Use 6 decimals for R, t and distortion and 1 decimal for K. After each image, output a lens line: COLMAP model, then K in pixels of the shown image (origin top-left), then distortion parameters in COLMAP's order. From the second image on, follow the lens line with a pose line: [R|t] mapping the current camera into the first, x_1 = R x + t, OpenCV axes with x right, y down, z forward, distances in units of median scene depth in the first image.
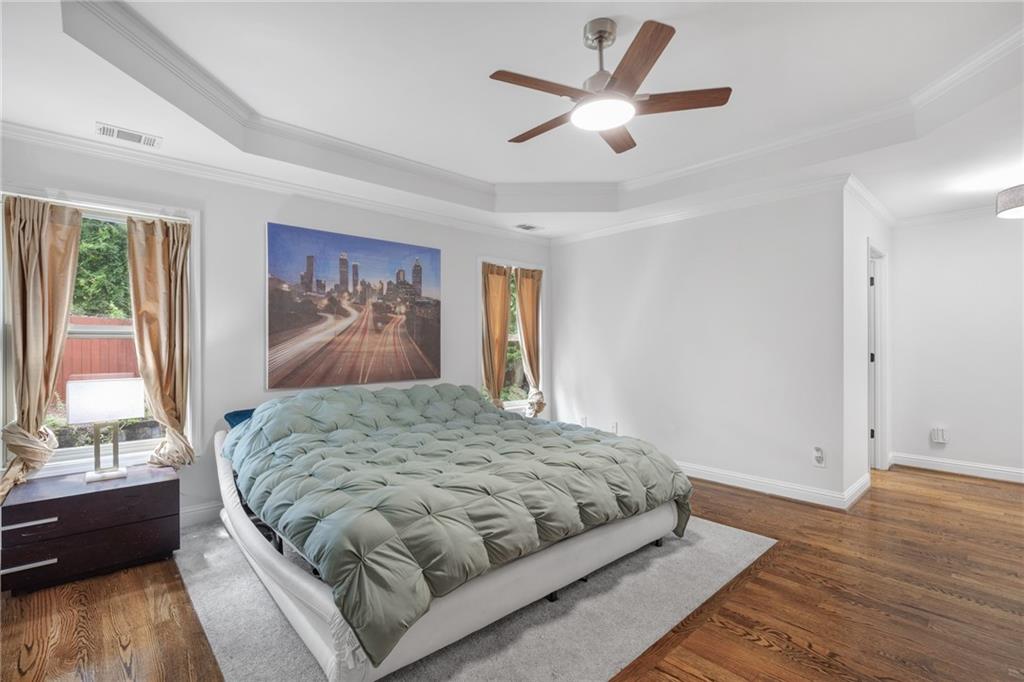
lens RADIAL K [[472.6, 0, 509.6], [0, 472.6, 346.2], [0, 0, 1]] dist [-0.004598, -0.000115]
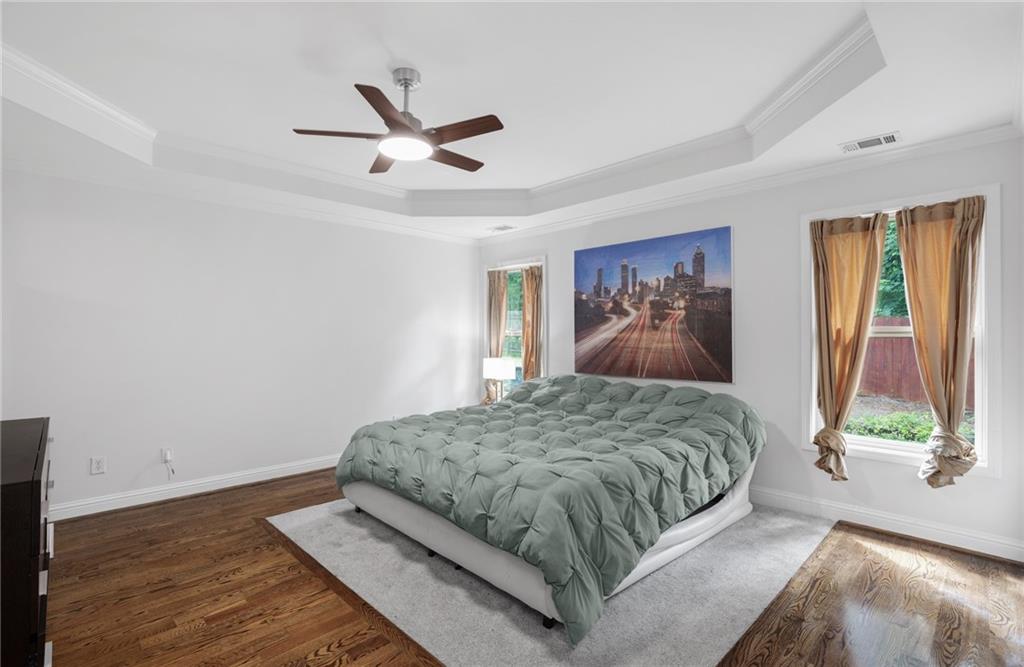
lens RADIAL K [[485.2, 0, 510.9], [0, 485.2, 330.9], [0, 0, 1]] dist [-0.033340, 0.000108]
pose [[0.021314, -0.017498, -0.999620, 0.775497], [-0.013077, 0.999756, -0.017779, -0.003356], [0.999687, 0.013451, 0.021080, 0.689913]]
